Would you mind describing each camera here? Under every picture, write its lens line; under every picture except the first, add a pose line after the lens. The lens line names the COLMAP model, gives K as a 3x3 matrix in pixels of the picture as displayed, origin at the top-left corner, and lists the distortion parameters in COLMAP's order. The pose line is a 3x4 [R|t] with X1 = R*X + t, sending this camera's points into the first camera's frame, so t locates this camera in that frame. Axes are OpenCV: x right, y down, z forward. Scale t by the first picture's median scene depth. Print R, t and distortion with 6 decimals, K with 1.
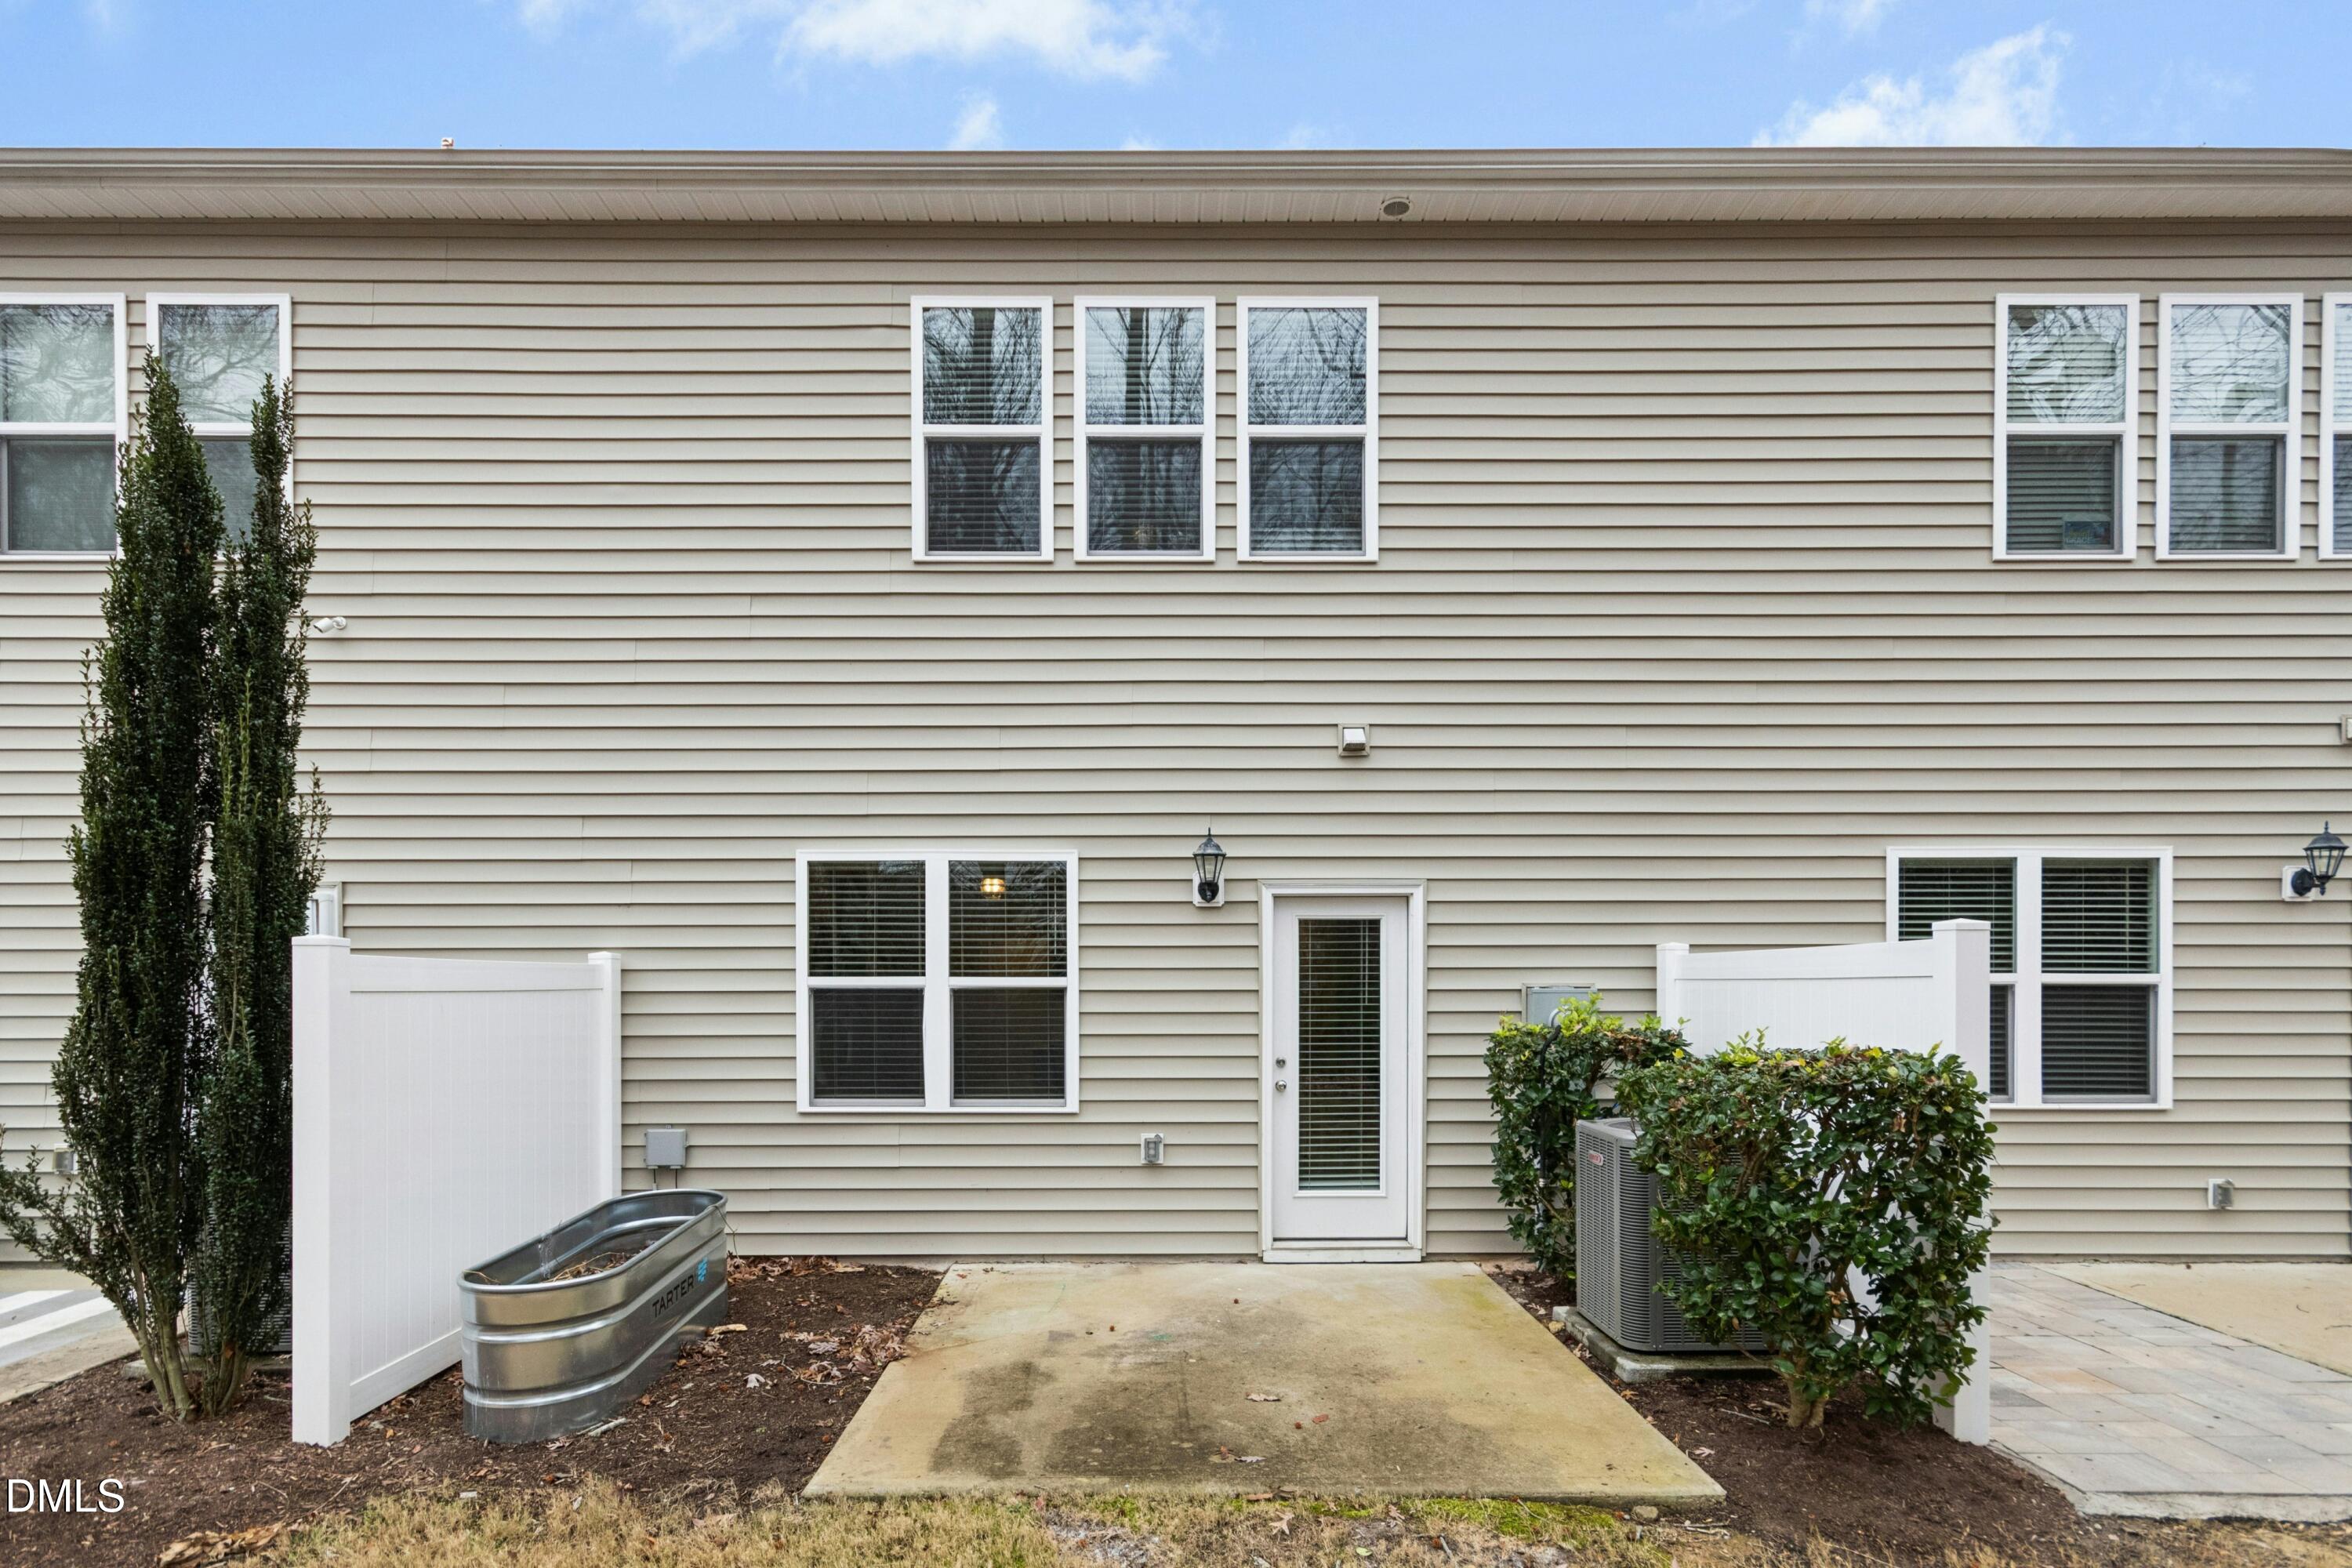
lens RADIAL K [[1157.2, 0, 1113.2], [0, 1157.2, 981.8], [0, 0, 1]] dist [0.001959, 0.000844]
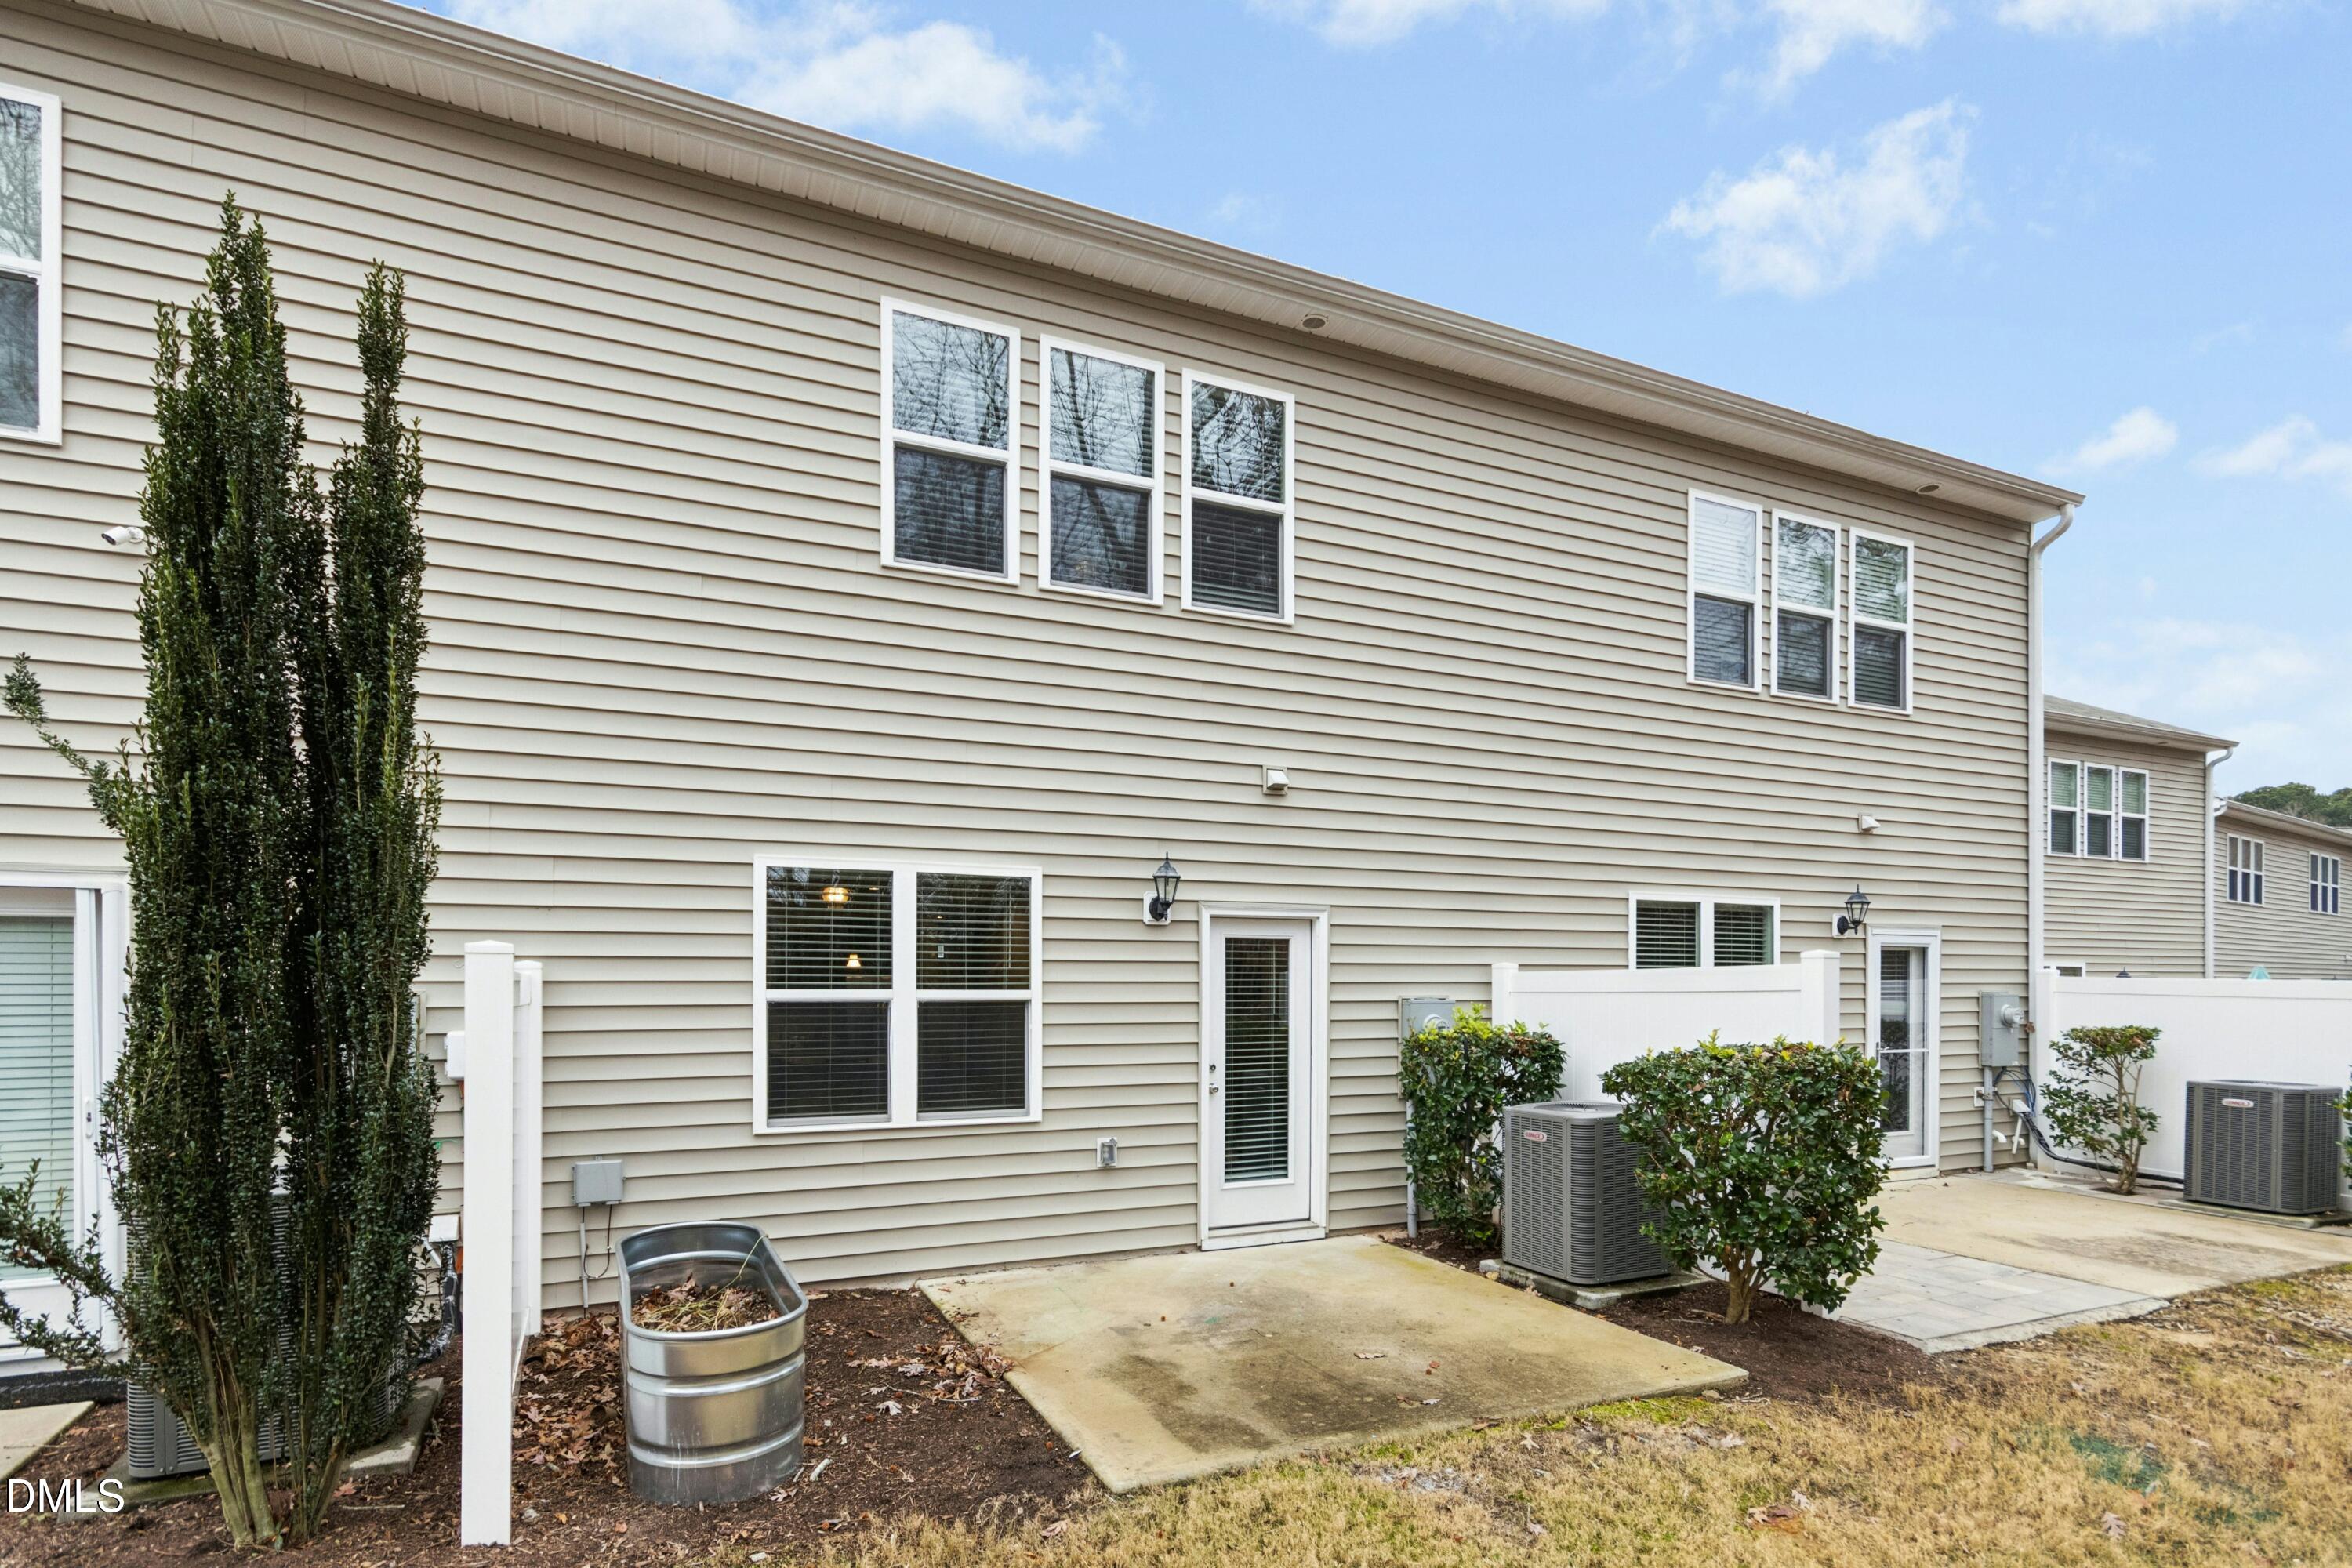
lens RADIAL K [[1157.2, 0, 1113.2], [0, 1157.2, 981.8], [0, 0, 1]] dist [0.001959, 0.000844]
pose [[0.918237, 0.003259, 0.396018, -0.381037], [0.000282, 0.999960, -0.008884, -0.002133], [-0.396031, 0.008269, 0.918200, 0.026085]]
